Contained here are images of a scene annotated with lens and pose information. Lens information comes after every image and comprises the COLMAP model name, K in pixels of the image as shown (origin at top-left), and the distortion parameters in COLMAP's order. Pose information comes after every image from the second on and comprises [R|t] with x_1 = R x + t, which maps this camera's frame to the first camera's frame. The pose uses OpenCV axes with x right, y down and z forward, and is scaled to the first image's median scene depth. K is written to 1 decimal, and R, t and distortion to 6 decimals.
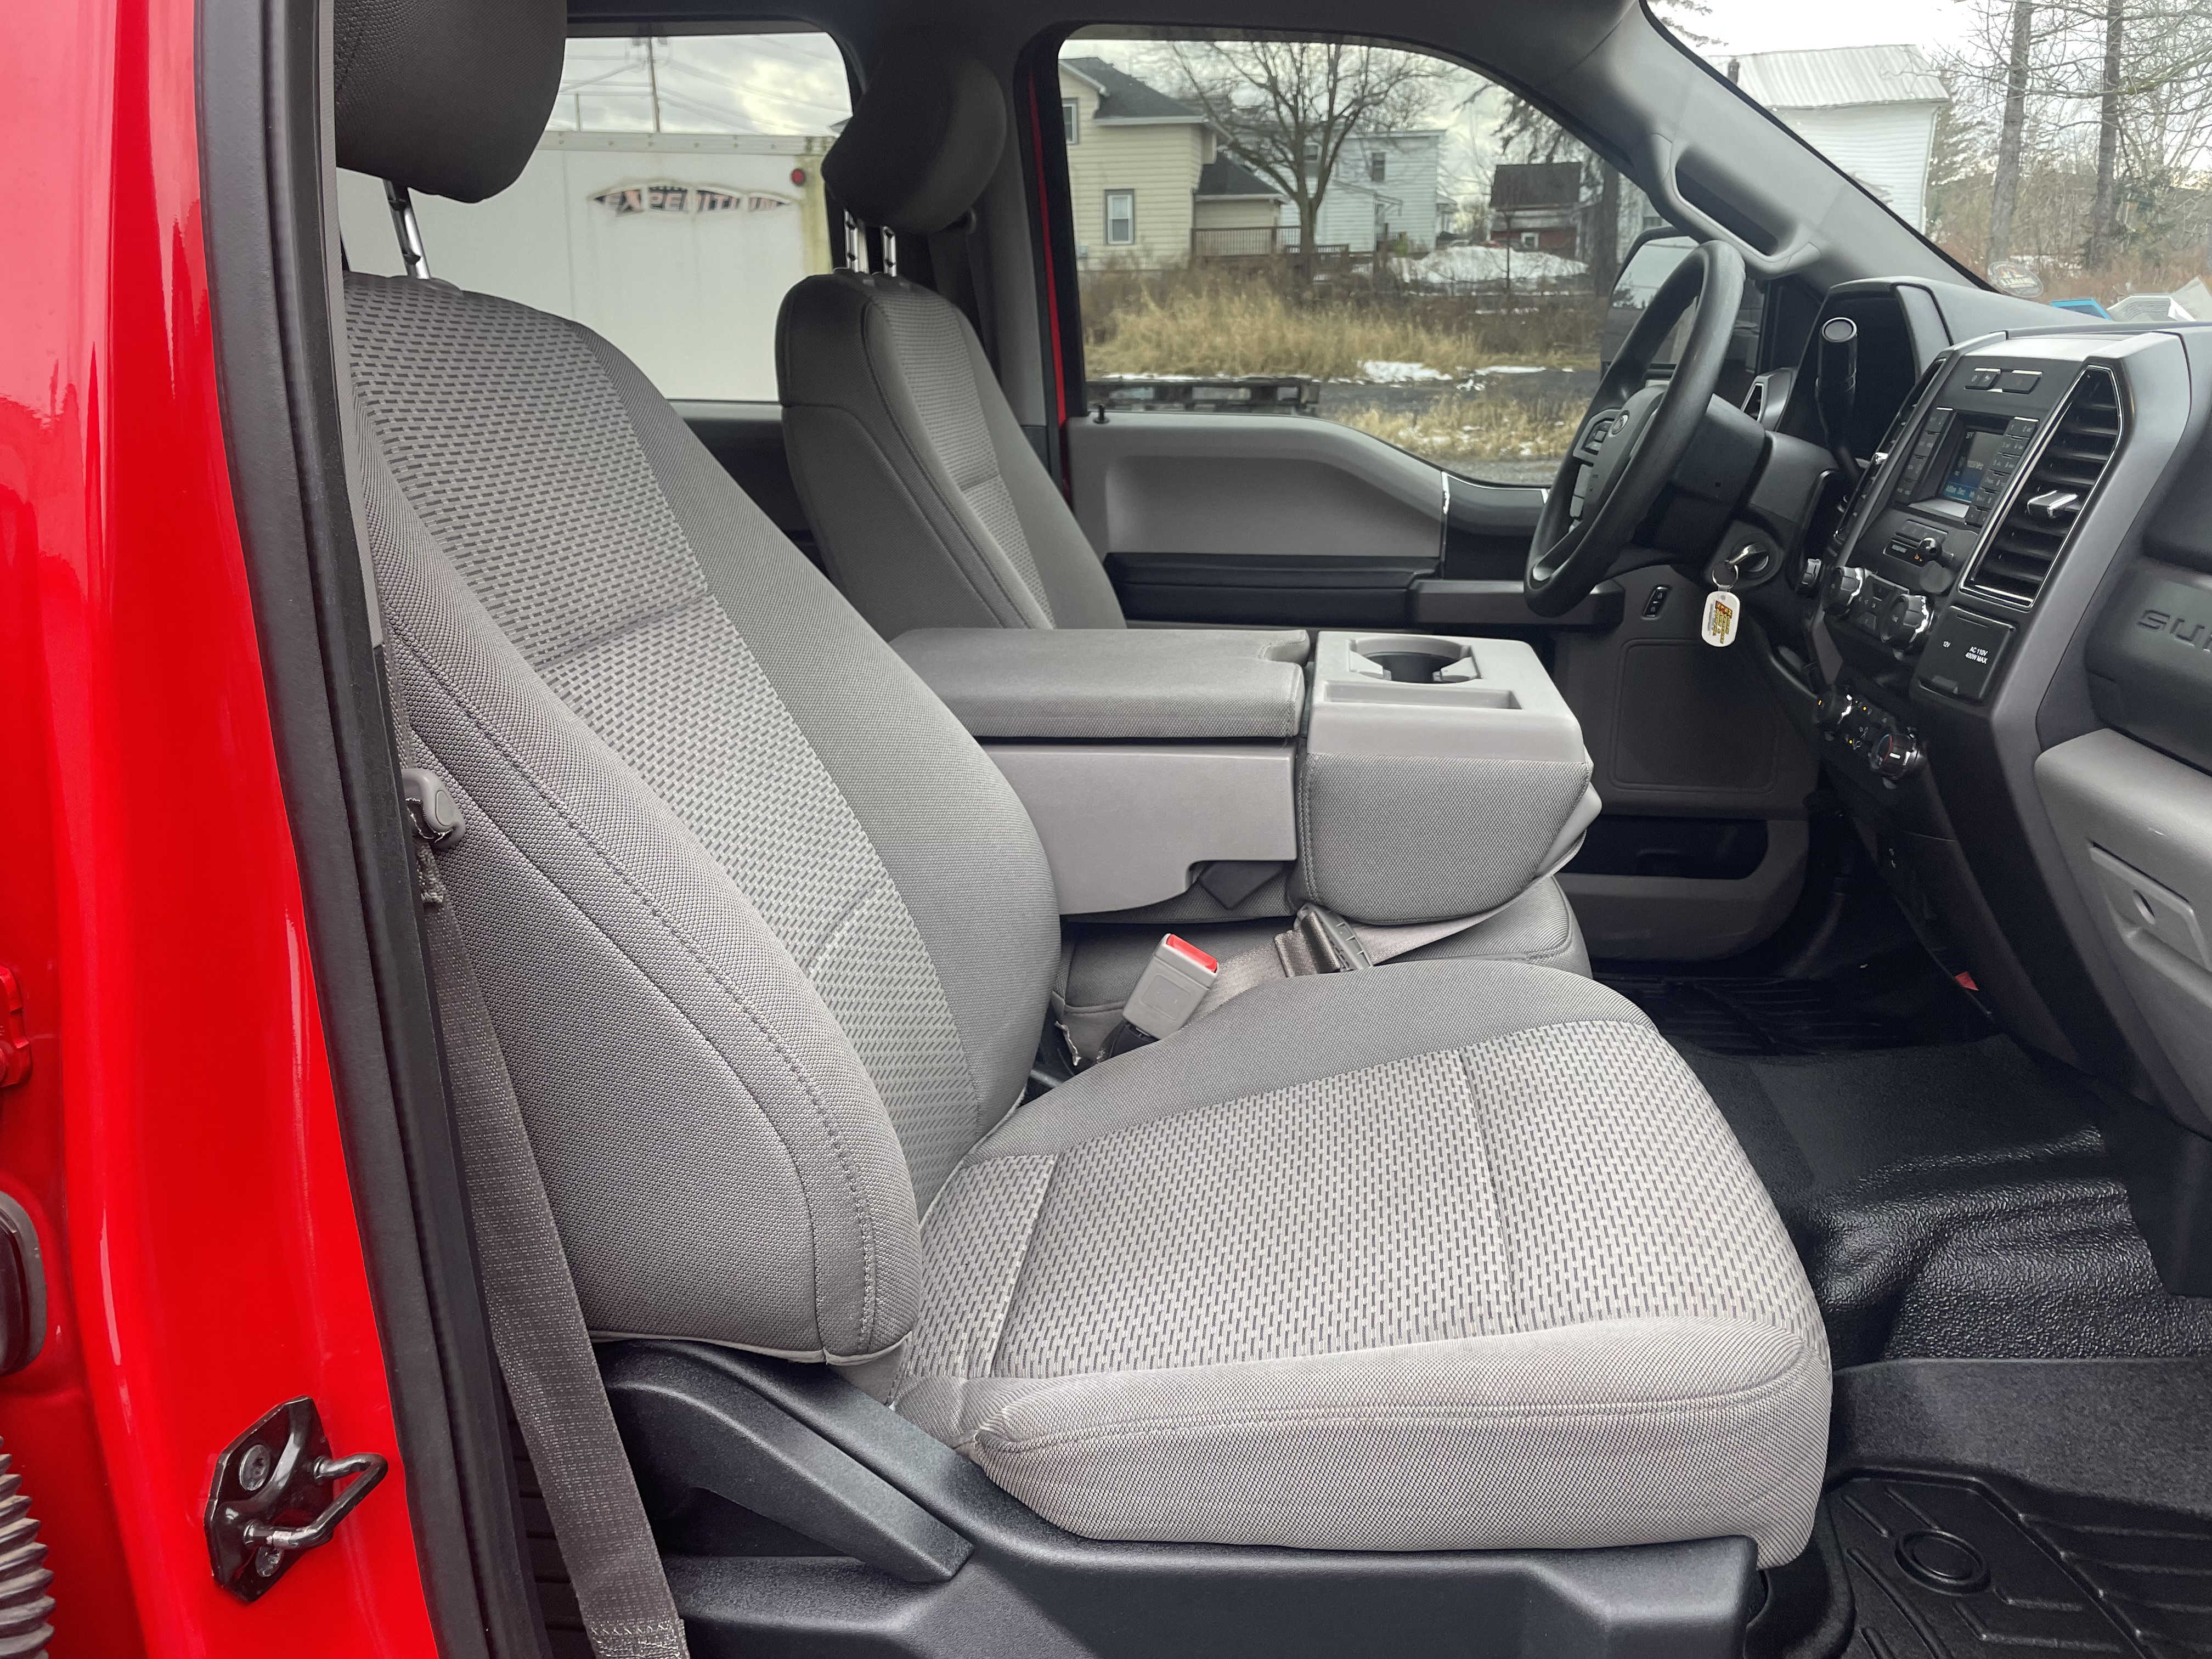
lens RADIAL K [[1705.6, 0, 1113.1], [0, 1705.6, 775.9], [0, 0, 1]] dist [0.086248, -0.112882]
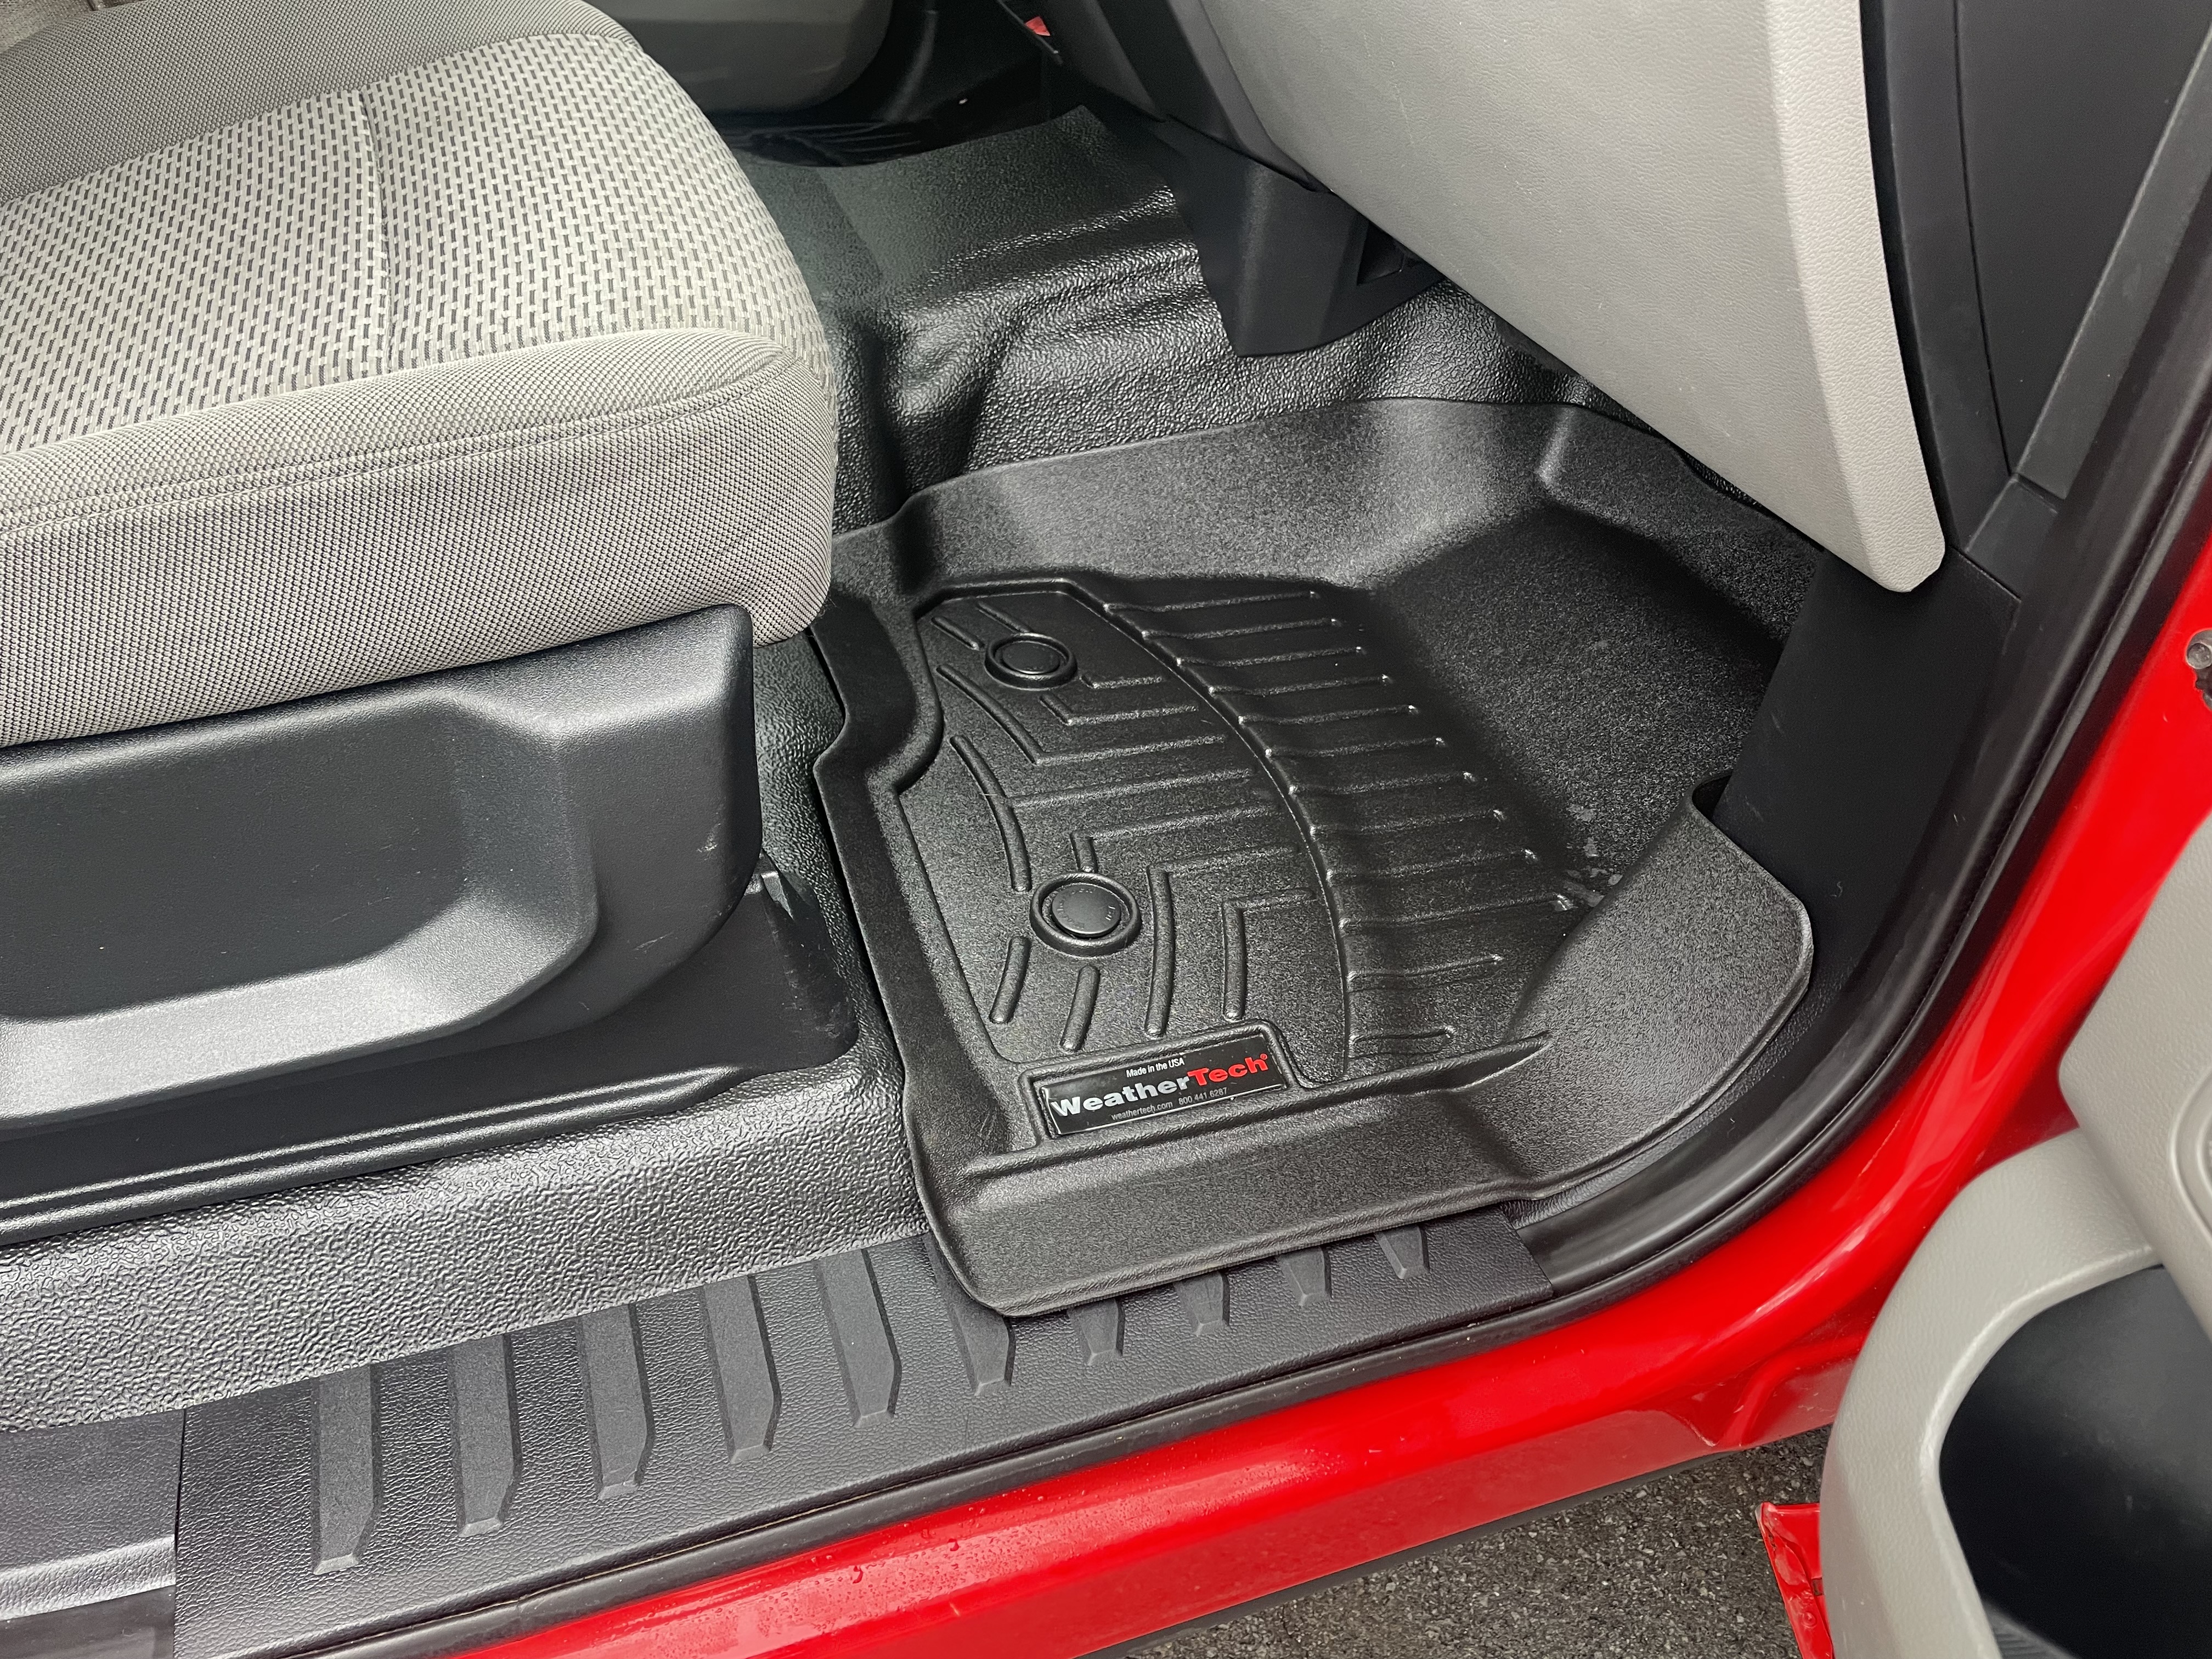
lens RADIAL K [[1705.6, 0, 1113.1], [0, 1705.6, 775.9], [0, 0, 1]] dist [0.086248, -0.112882]
pose [[0.894794, -0.203525, 0.397393, 0.126716], [0.035613, 0.919759, 0.390866, 0.138792], [-0.445056, -0.335592, 0.830243, 0.171628]]
